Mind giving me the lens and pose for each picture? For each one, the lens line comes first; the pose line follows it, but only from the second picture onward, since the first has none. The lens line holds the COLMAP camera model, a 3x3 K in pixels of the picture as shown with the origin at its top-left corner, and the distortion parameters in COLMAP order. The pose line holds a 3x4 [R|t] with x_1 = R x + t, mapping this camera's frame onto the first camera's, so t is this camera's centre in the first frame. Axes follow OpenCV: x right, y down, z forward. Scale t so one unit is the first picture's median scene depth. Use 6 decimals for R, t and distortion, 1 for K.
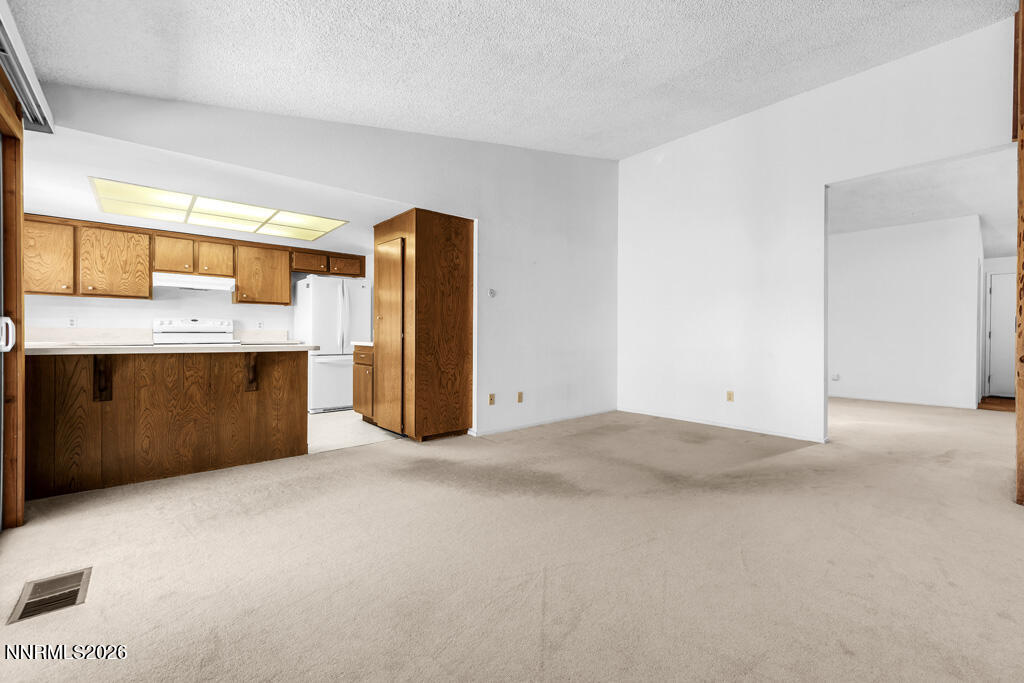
lens RADIAL K [[423.6, 0, 515.7], [0, 423.6, 338.3], [0, 0, 1]] dist [0.004881, 0.000099]
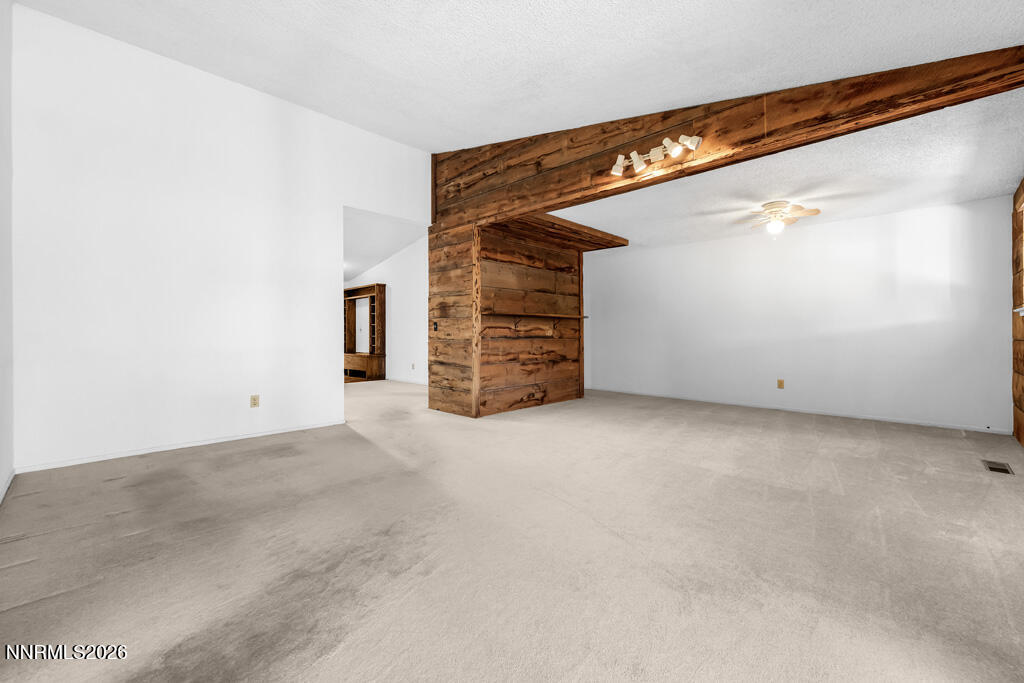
lens RADIAL K [[423.6, 0, 521.0], [0, 423.6, 337.0], [0, 0, 1]] dist [0.004881, 0.000099]
pose [[-0.081947, -0.009734, 0.996589, -0.450239], [0.008363, 0.999910, 0.010454, -0.002136], [-0.996602, 0.009192, -0.081858, 0.547719]]
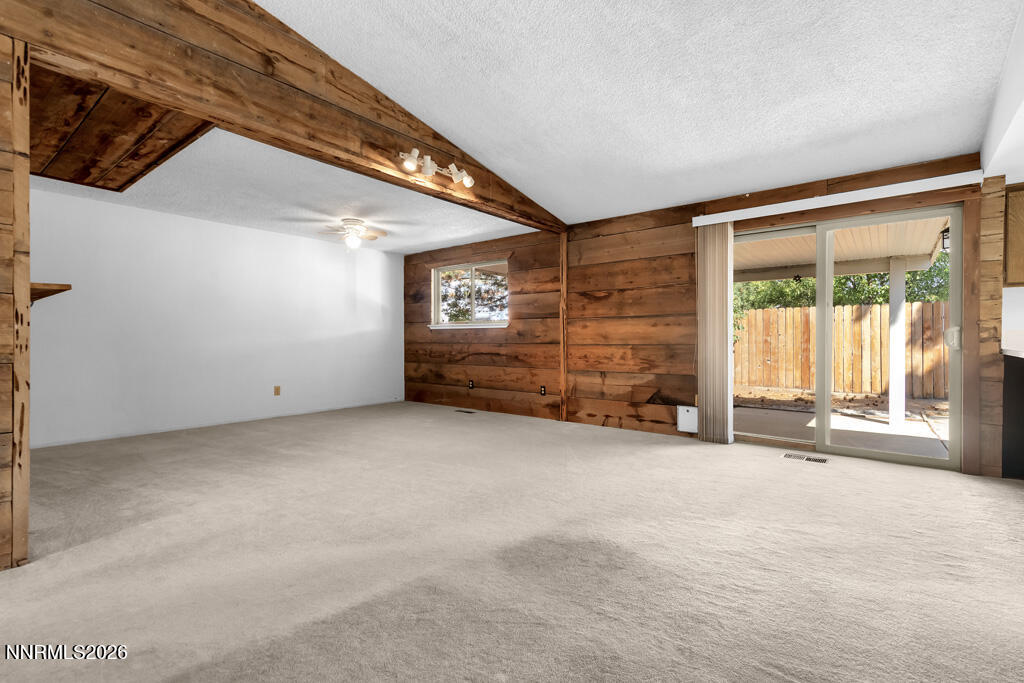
lens RADIAL K [[482.7, 0, 512.5], [0, 482.7, 342.2], [0, 0, 1]] dist [0.003960, 0.000254]
pose [[-0.981864, -0.002088, -0.189576, 0.304842], [-0.004711, 0.999899, 0.013387, -0.004917], [0.189529, 0.014037, -0.981775, 1.154176]]
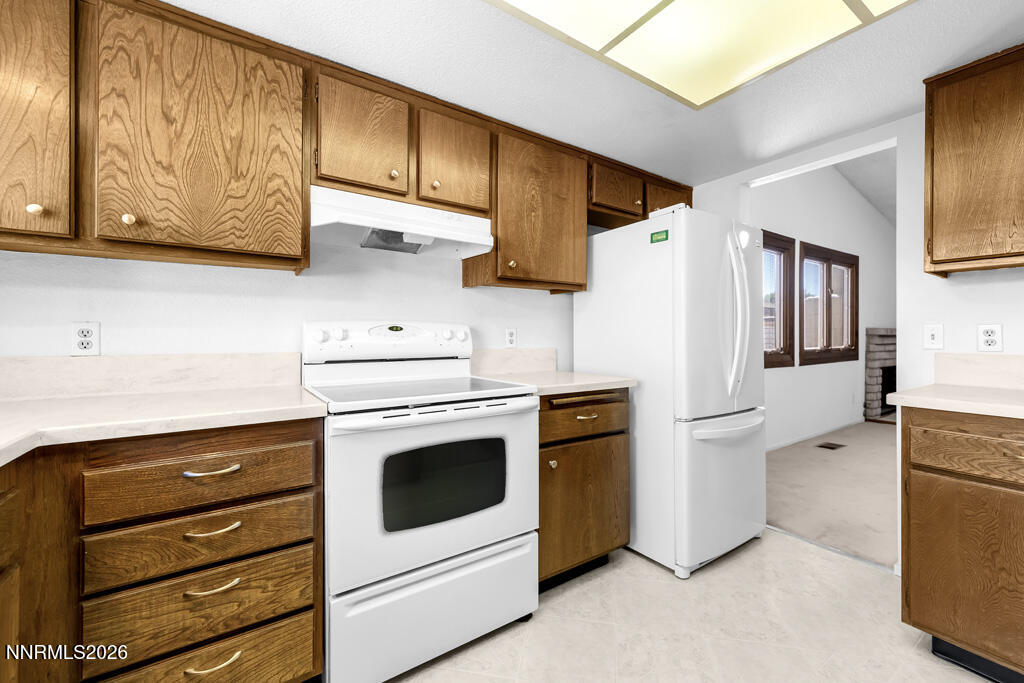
lens RADIAL K [[423.6, 0, 526.7], [0, 423.6, 335.3], [0, 0, 1]] dist [0.004881, 0.000099]
pose [[0.992554, -0.002180, -0.121784, -0.698558], [0.000702, 0.999926, -0.012173, -0.036710], [0.121801, 0.011997, 0.992482, 0.749261]]
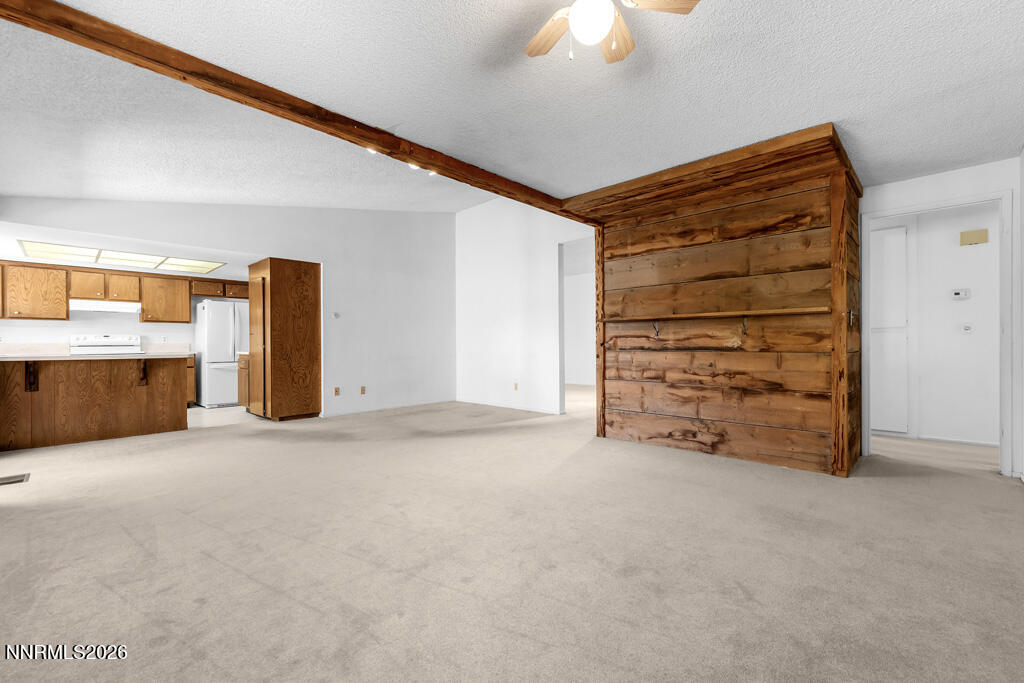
lens RADIAL K [[423.6, 0, 514.5], [0, 423.6, 345.3], [0, 0, 1]] dist [0.004881, 0.000099]
pose [[0.995376, -0.010831, 0.095441, 0.388612], [0.011314, 0.999926, -0.004517, 0.004837], [-0.095385, 0.005576, 0.995425, -0.438994]]
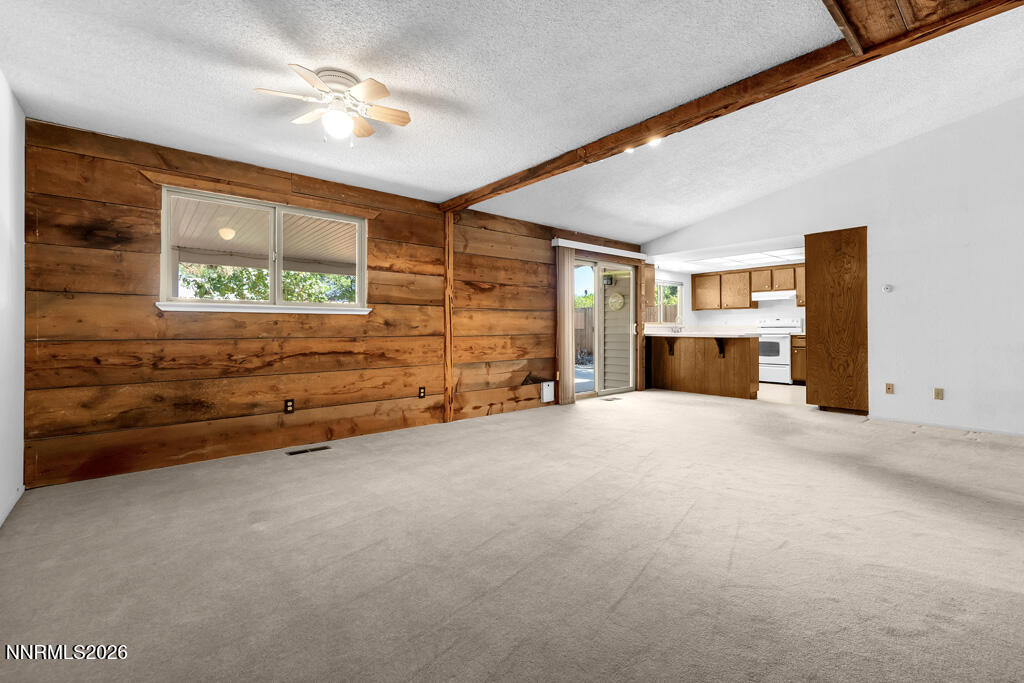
lens RADIAL K [[446.3, 0, 549.1], [0, 446.3, 326.0], [0, 0, 1]] dist [0.011842, 0.000138]
pose [[0.046876, -0.010161, -0.998849, 1.013422], [-0.004389, 0.999937, -0.010378, 0.003177], [0.998891, 0.004870, 0.046829, 0.097005]]
